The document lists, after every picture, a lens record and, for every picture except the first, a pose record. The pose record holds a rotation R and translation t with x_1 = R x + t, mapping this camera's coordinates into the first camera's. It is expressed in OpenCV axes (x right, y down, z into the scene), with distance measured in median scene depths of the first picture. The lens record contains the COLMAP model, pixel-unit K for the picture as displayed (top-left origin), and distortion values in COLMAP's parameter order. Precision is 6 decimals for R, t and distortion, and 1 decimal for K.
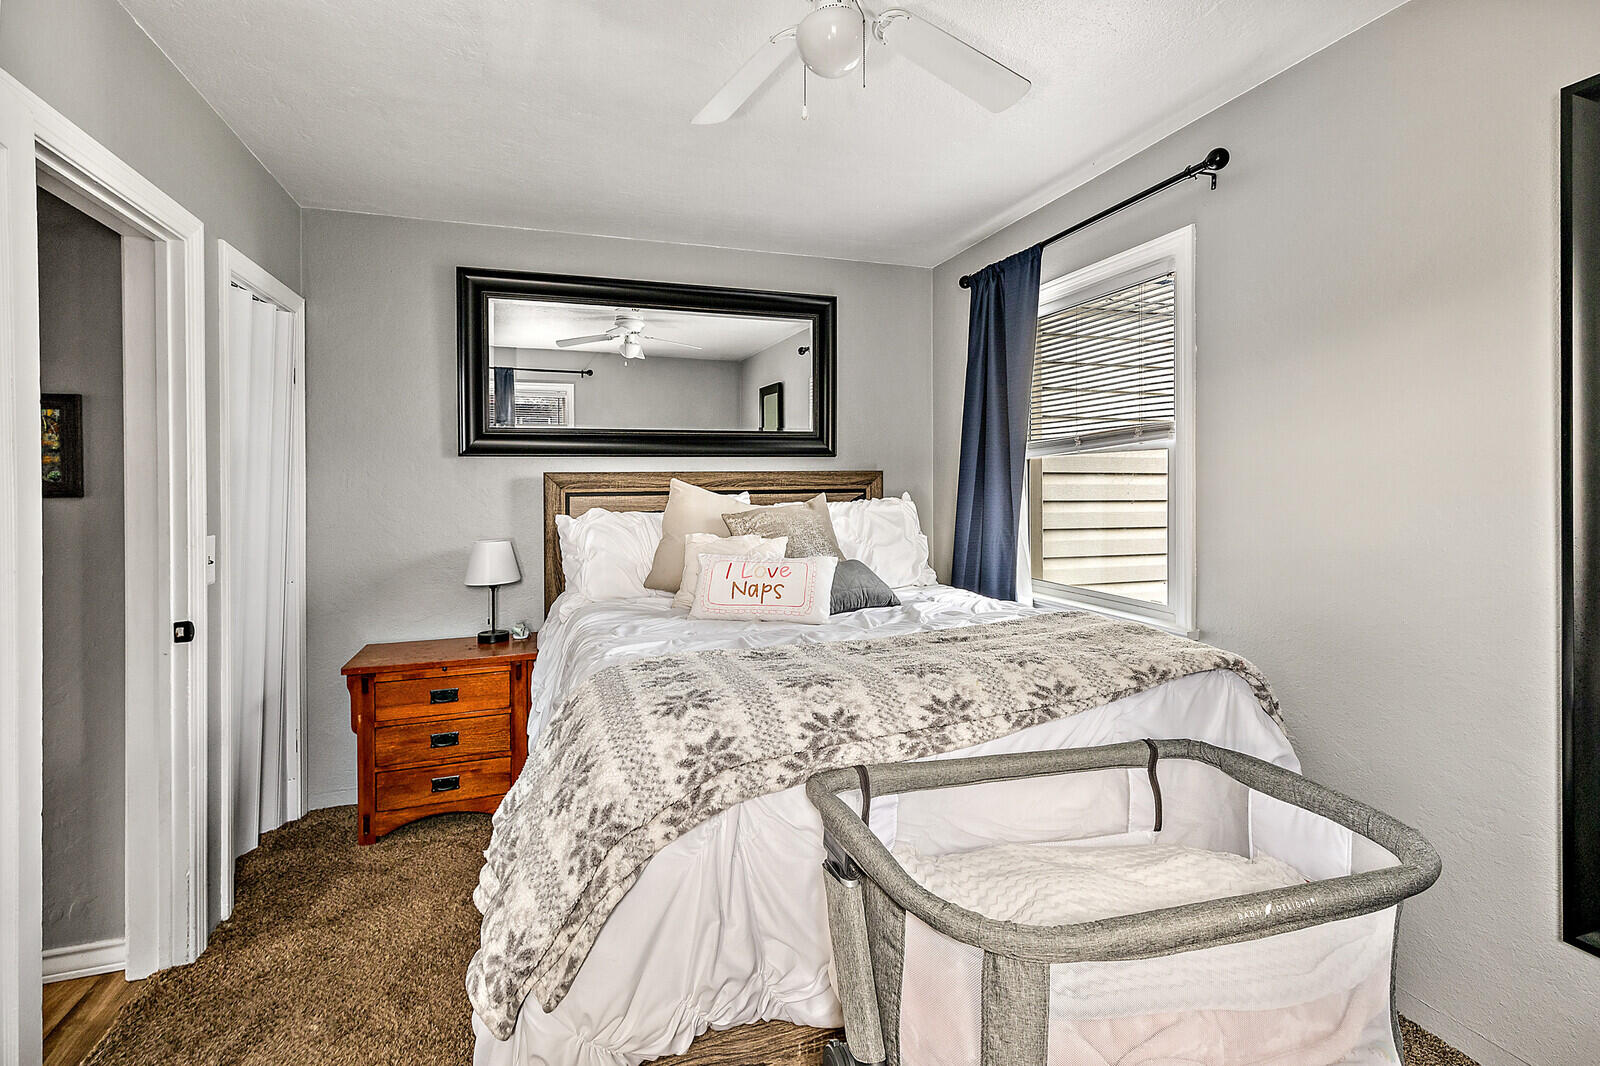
lens RADIAL K [[750.0, 0, 808.4], [0, 750.0, 479.0], [0, 0, 1]] dist [0.003429, 0.000237]
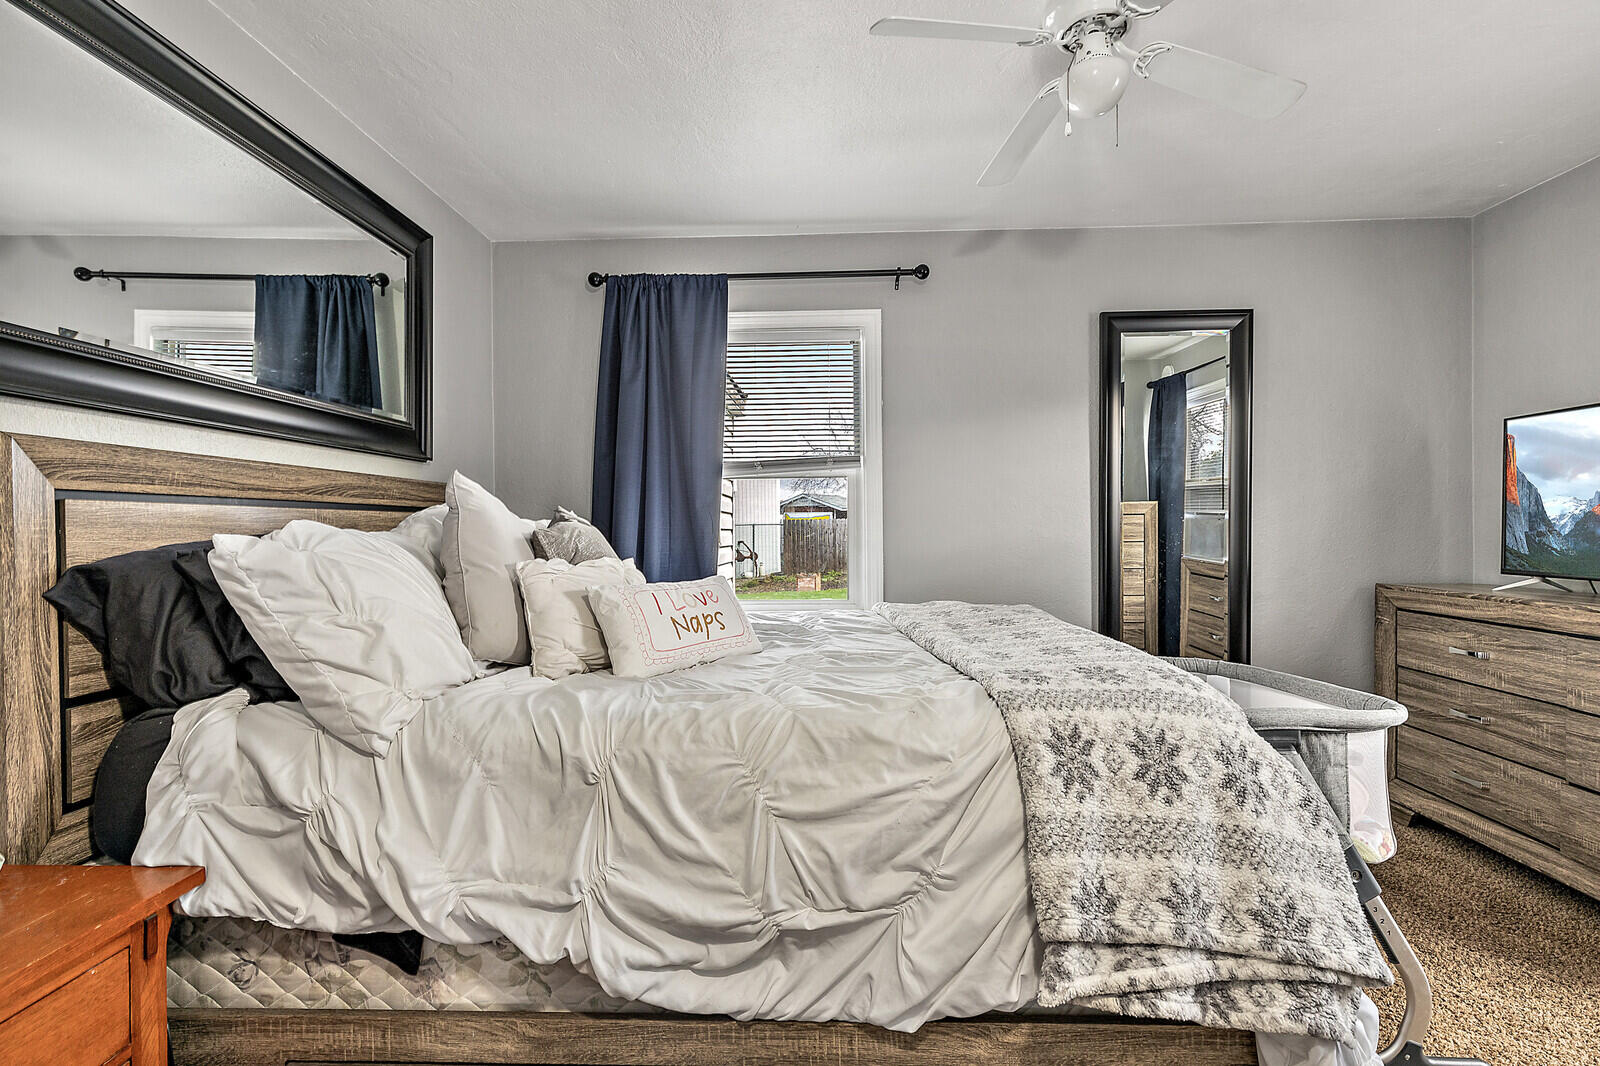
lens RADIAL K [[732.0, 0, 800.0], [0, 732.0, 533.0], [0, 0, 1]] dist [0.001282, 0.000119]
pose [[0.357497, -0.000591, 0.933914, -0.566850], [0.002755, 0.999996, -0.000422, 0.044962], [-0.933910, 0.002724, 0.357497, 0.501146]]
